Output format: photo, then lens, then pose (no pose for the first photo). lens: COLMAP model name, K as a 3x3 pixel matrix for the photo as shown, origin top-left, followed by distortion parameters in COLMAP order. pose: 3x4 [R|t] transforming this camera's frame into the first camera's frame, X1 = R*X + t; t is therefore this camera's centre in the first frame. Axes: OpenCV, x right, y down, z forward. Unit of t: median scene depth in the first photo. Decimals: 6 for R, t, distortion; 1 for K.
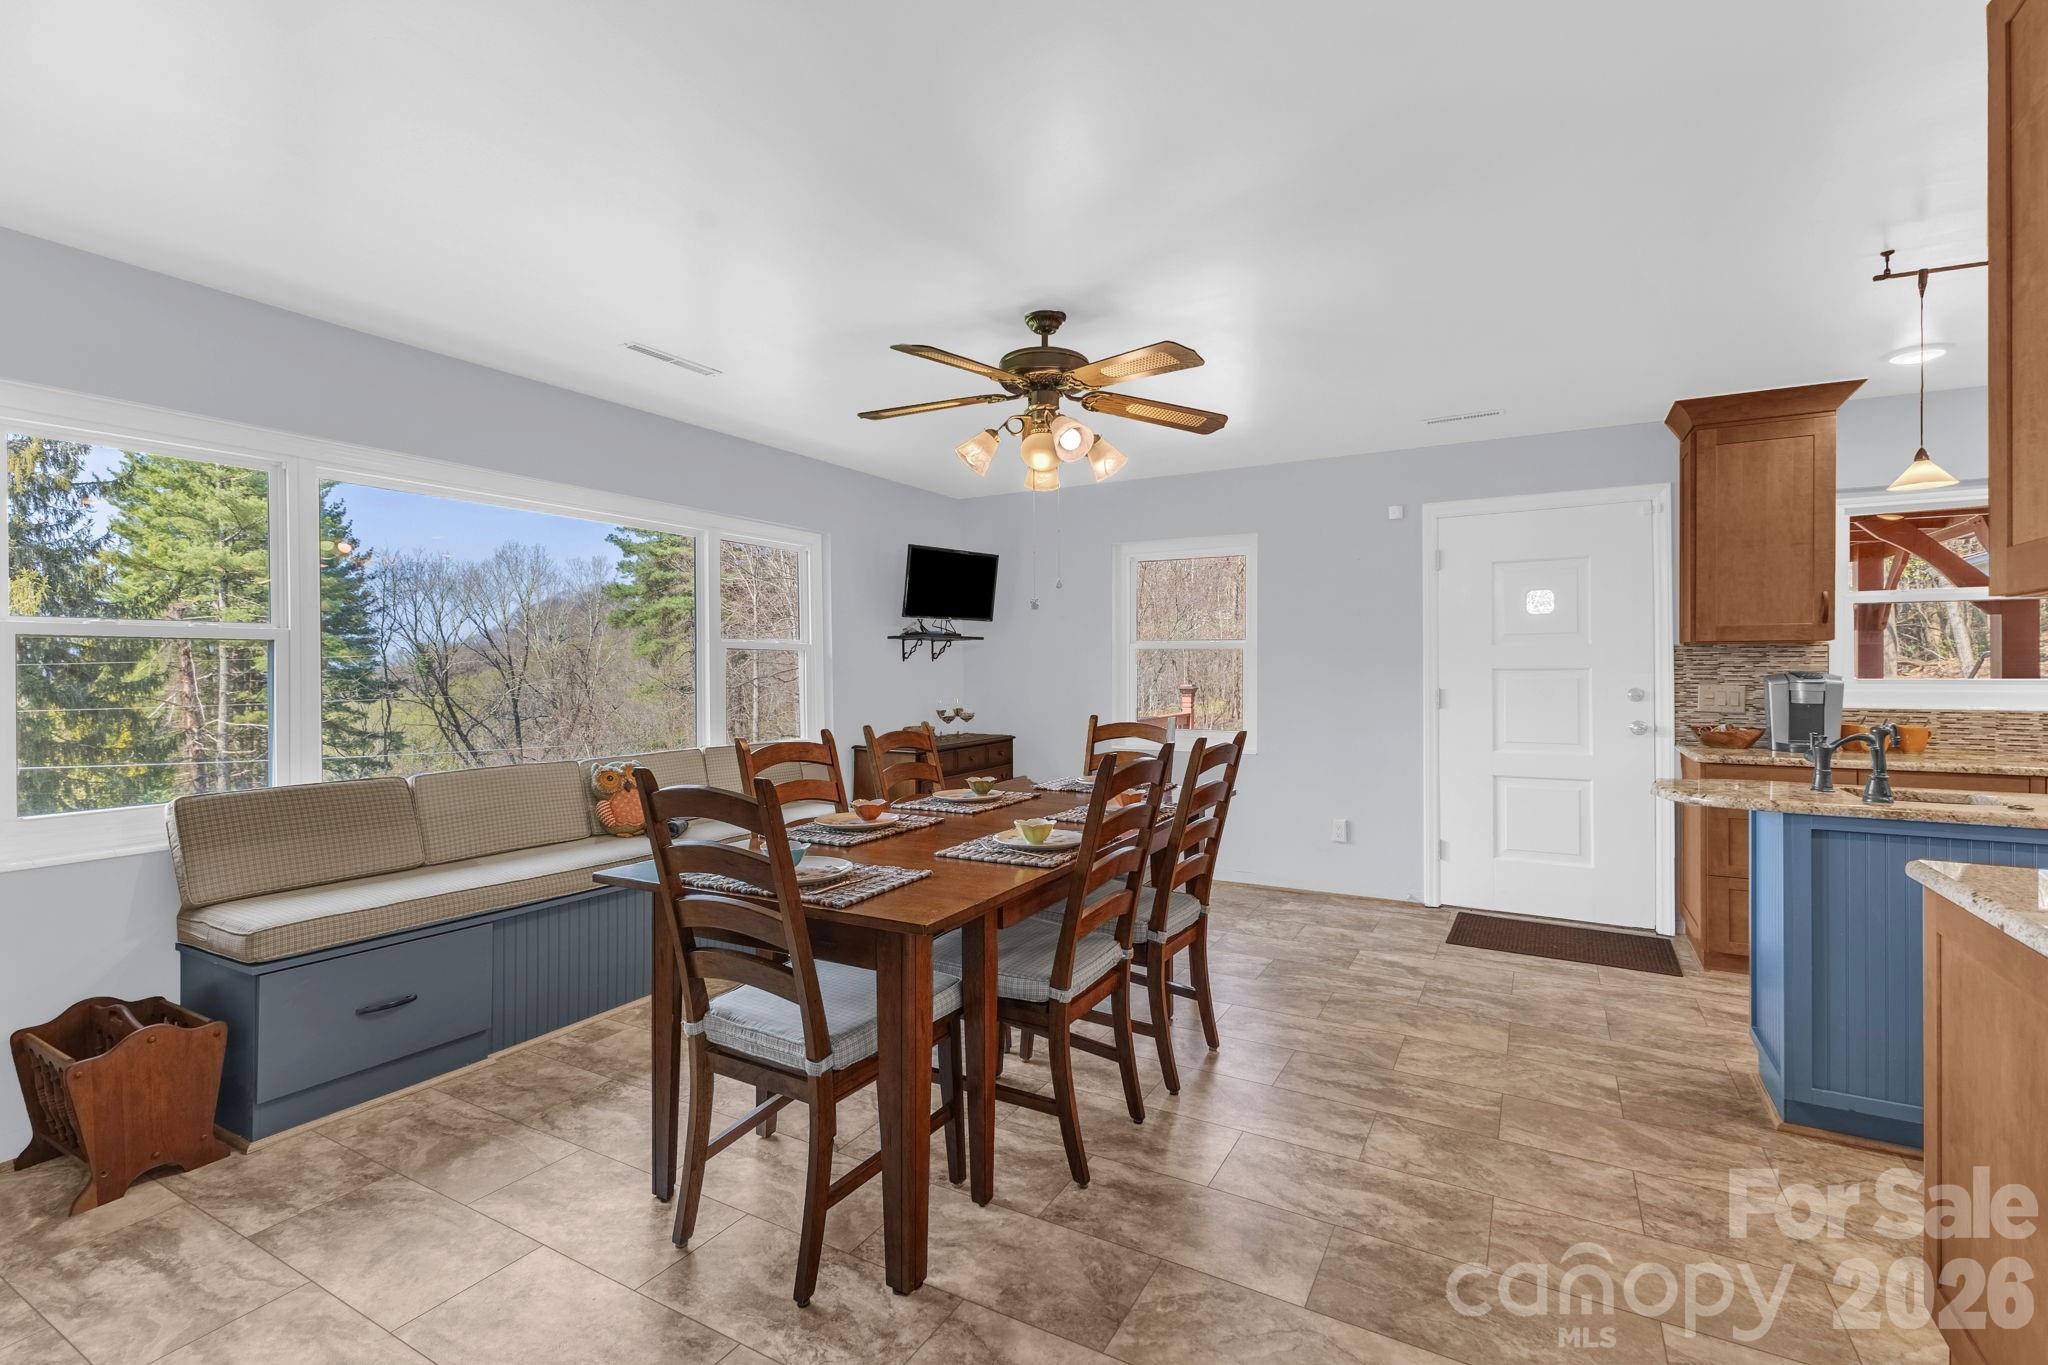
lens RADIAL K [[897.6, 0, 1037.7], [0, 897.6, 667.6], [0, 0, 1]] dist [0.001064, -0.000389]
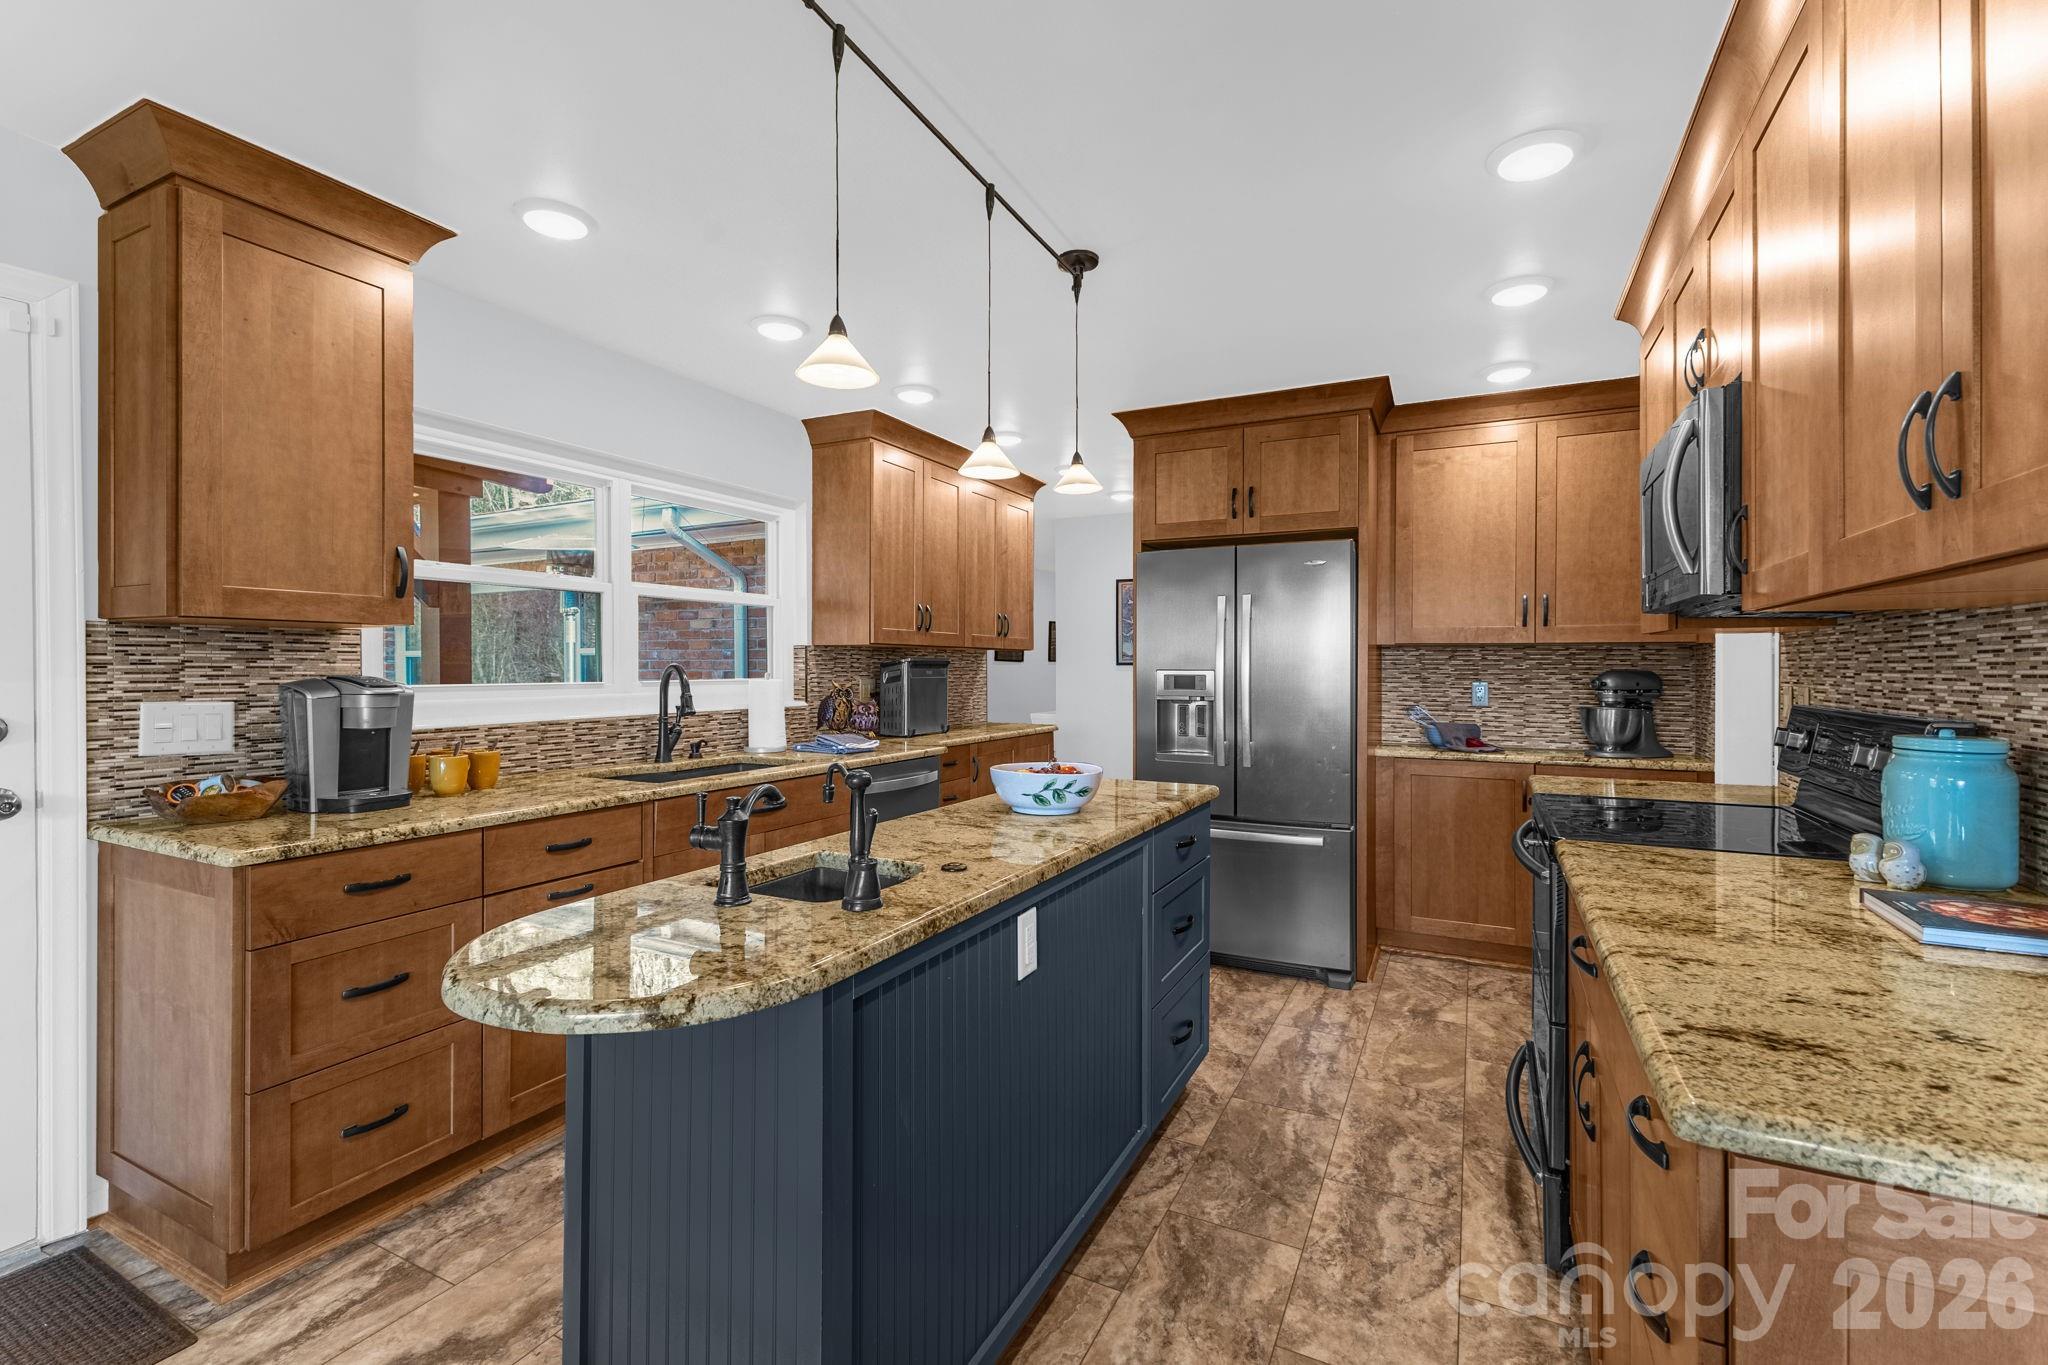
lens RADIAL K [[897.6, 0, 1026.3], [0, 897.6, 663.2], [0, 0, 1]] dist [0.001064, -0.000389]
pose [[-0.039580, 0.006671, 0.999194, 0.227735], [0.002914, 0.999974, -0.006561, 0.001437], [-0.999212, 0.002652, -0.039599, 0.563926]]
